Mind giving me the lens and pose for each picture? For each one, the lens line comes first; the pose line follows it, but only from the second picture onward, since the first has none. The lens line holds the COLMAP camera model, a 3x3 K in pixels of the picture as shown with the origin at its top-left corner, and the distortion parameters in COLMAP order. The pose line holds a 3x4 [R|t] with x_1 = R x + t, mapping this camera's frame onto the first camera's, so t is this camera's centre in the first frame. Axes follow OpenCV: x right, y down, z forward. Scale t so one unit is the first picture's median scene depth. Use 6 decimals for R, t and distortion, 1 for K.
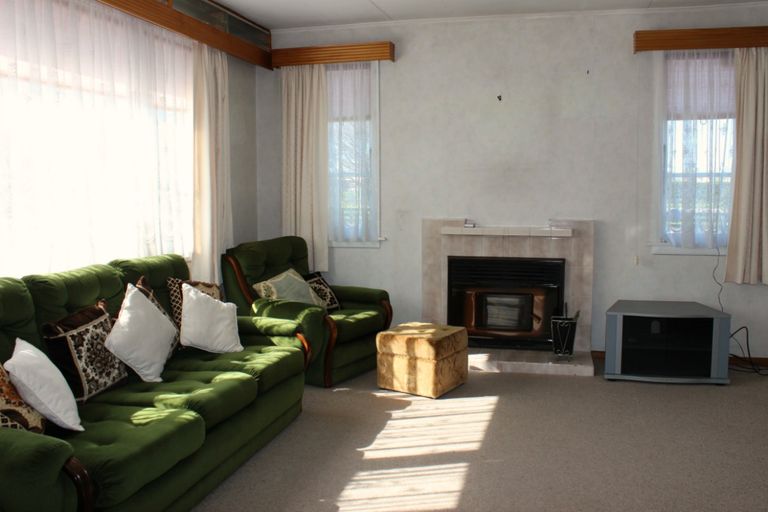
lens RADIAL K [[657.6, 0, 348.5], [0, 657.6, 255.9], [0, 0, 1]] dist [-0.178579, 0.137269]
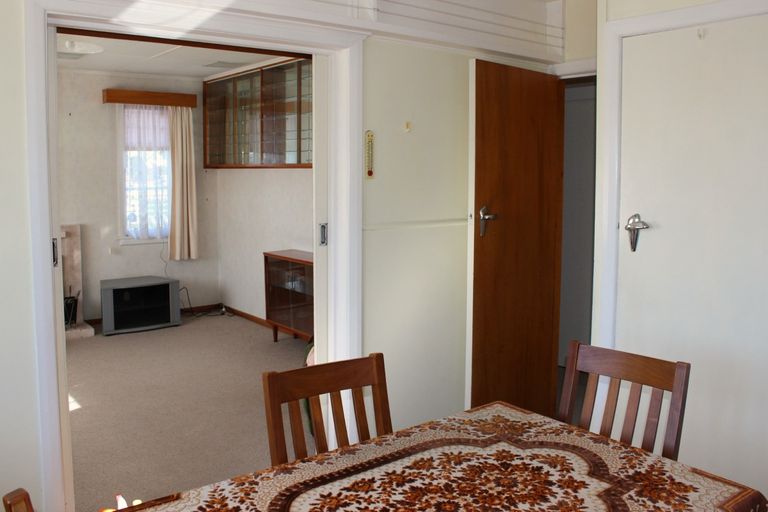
lens RADIAL K [[657.6, 0, 348.5], [0, 657.6, 255.9], [0, 0, 1]] dist [-0.178579, 0.137269]
pose [[0.672445, -0.083175, 0.735458, -0.247461], [0.061751, 0.996506, 0.056237, -0.030873], [-0.737566, 0.007599, 0.675232, -0.351744]]
